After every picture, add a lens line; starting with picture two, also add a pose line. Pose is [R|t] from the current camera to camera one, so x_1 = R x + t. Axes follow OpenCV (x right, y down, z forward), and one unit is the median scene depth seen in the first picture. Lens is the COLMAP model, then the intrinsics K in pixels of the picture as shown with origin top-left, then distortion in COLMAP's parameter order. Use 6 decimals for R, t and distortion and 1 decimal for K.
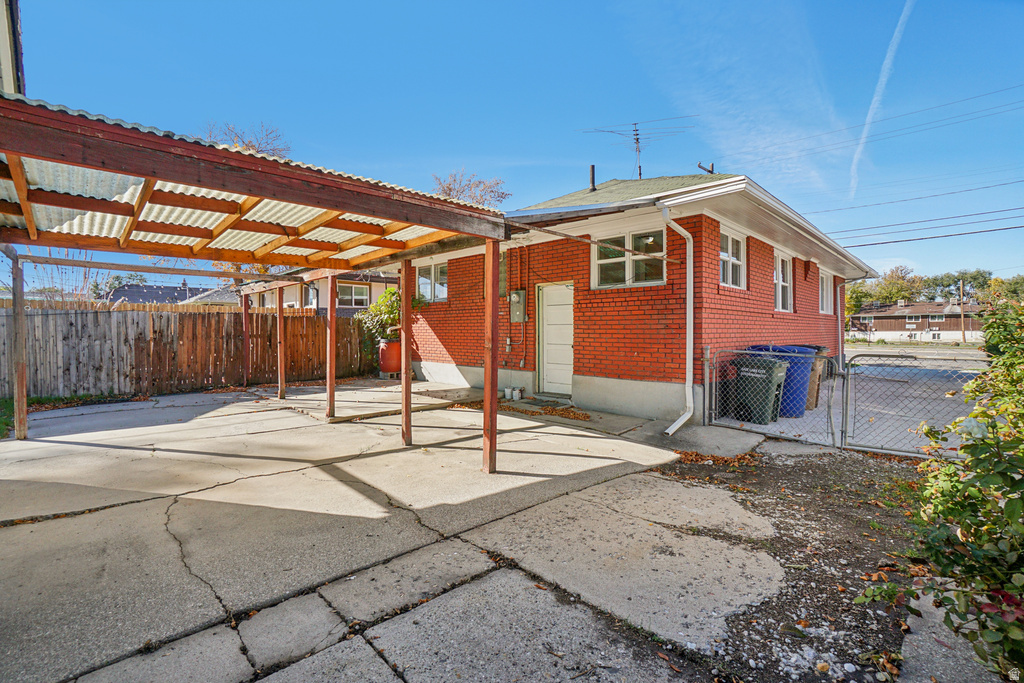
lens RADIAL K [[455.4, 0, 500.1], [0, 455.4, 336.8], [0, 0, 1]] dist [-0.069808, 0.026800]
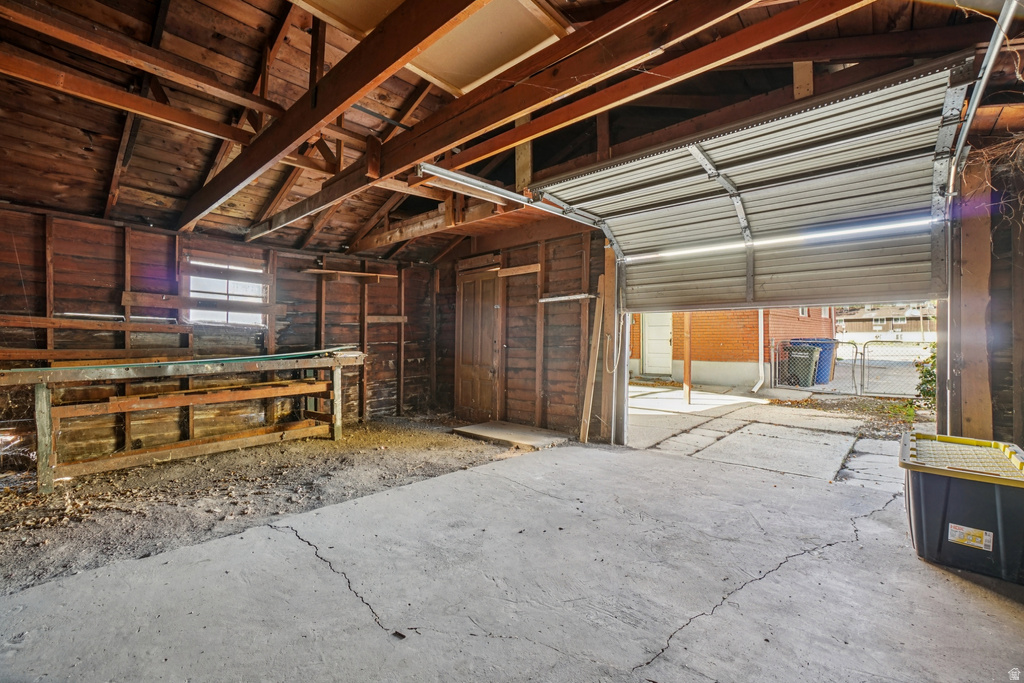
lens RADIAL K [[449.5, 0, 508.4], [0, 449.5, 336.8], [0, 0, 1]] dist [-0.069142, 0.023912]
pose [[0.998761, -0.004167, 0.049597, -0.540609], [0.004548, 0.999961, -0.007573, 0.023186], [-0.049564, 0.007789, 0.998741, -0.496478]]
